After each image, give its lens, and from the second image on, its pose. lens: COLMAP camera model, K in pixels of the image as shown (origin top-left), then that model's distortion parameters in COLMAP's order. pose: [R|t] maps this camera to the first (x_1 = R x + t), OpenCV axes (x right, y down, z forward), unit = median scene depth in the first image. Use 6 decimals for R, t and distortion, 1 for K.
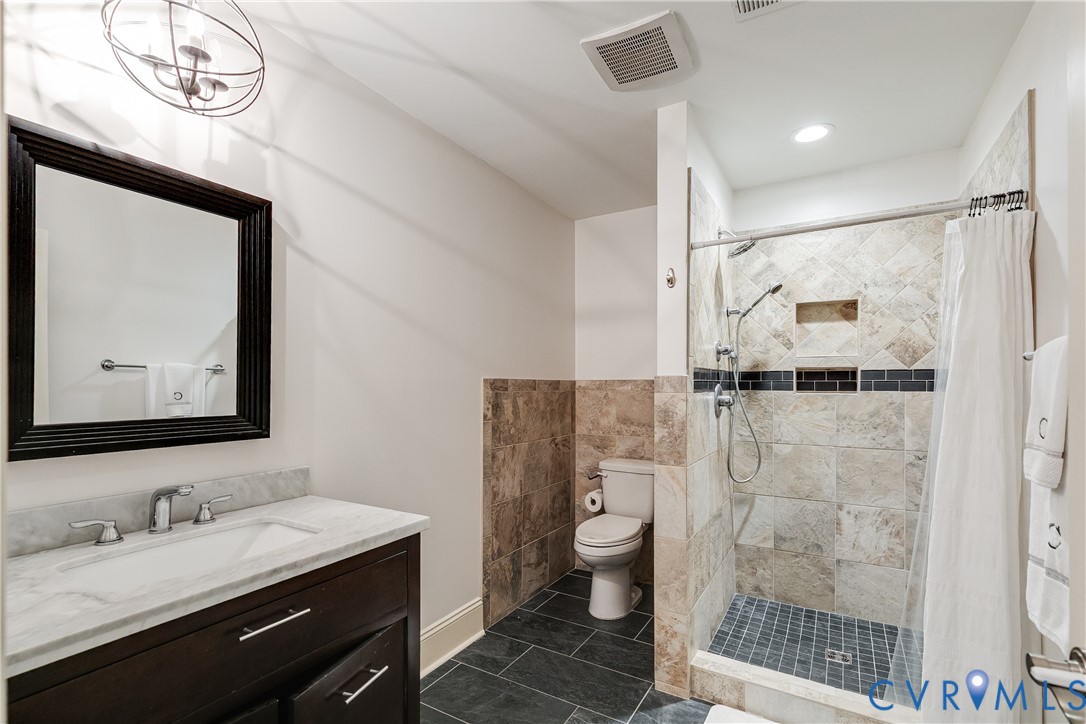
lens RADIAL K [[499.6, 0, 537.9], [0, 499.6, 383.7], [0, 0, 1]] dist [0.009553, -0.008341]
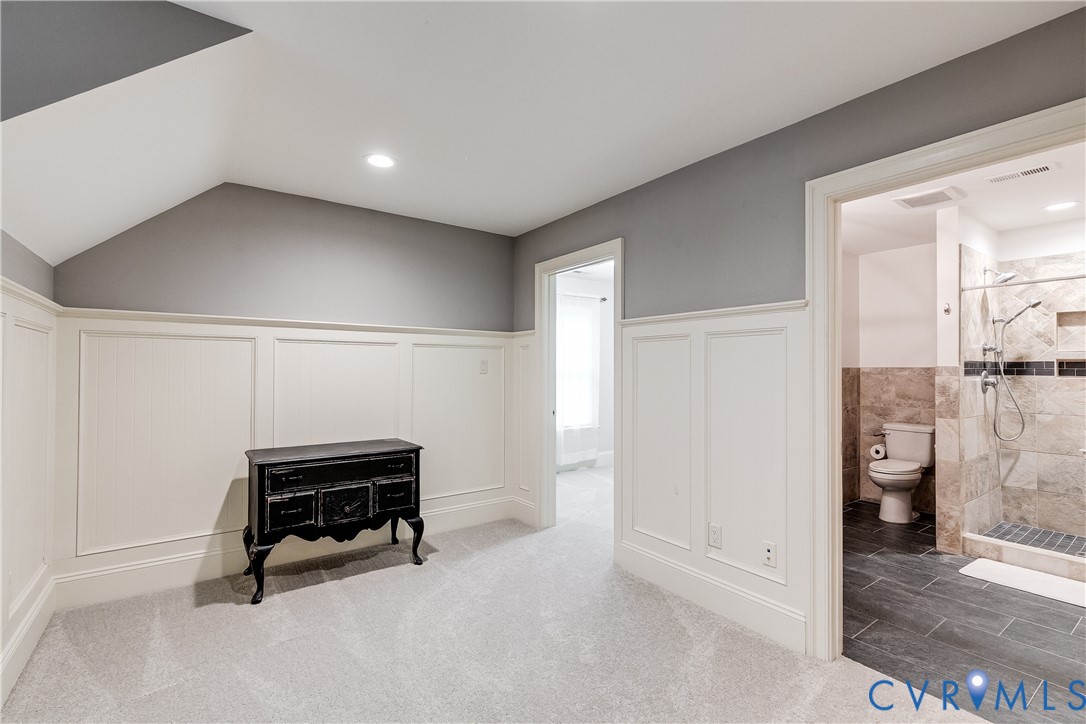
lens RADIAL K [[491.7, 0, 543.9], [0, 491.7, 363.3], [0, 0, 1]] dist [-0.000488, -0.000415]
pose [[0.919063, -0.001773, -0.394107, -0.265837], [-0.002001, 0.999956, -0.009166, -0.005752], [0.394106, 0.009212, 0.919019, -0.850681]]
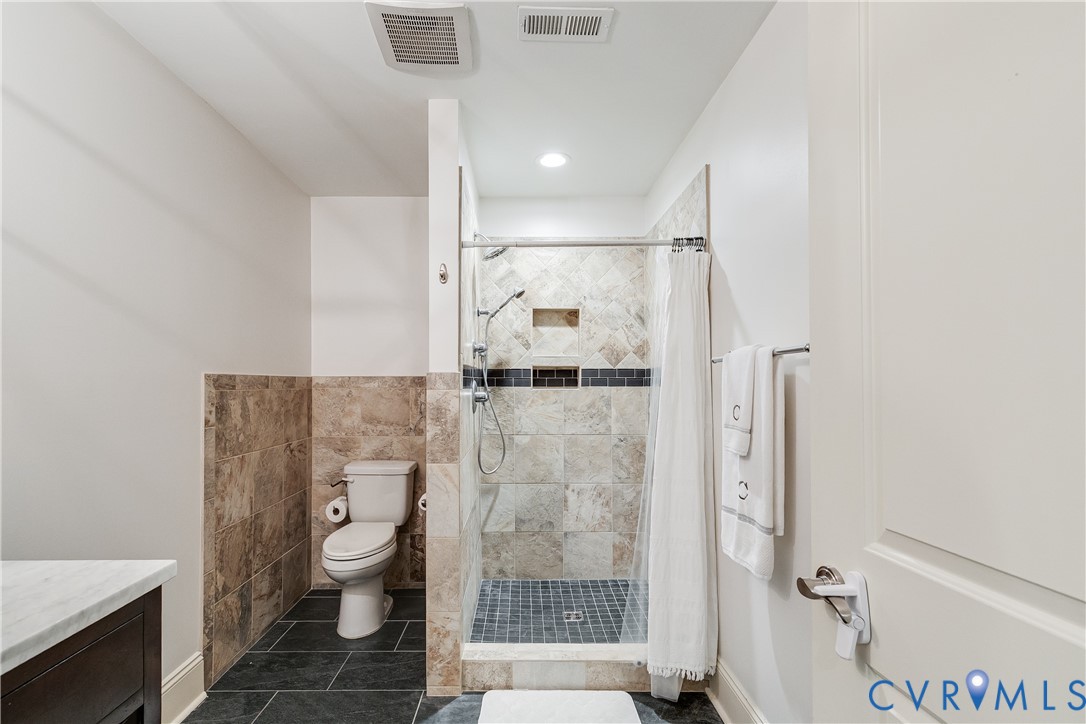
lens RADIAL K [[505.0, 0, 525.4], [0, 505.0, 377.4], [0, 0, 1]] dist [0.002688, -0.000784]
pose [[0.854239, 0.002788, 0.519874, -0.089717], [0.000569, 0.999980, -0.006297, 0.000411], [-0.519881, 0.005675, 0.854220, 0.049604]]
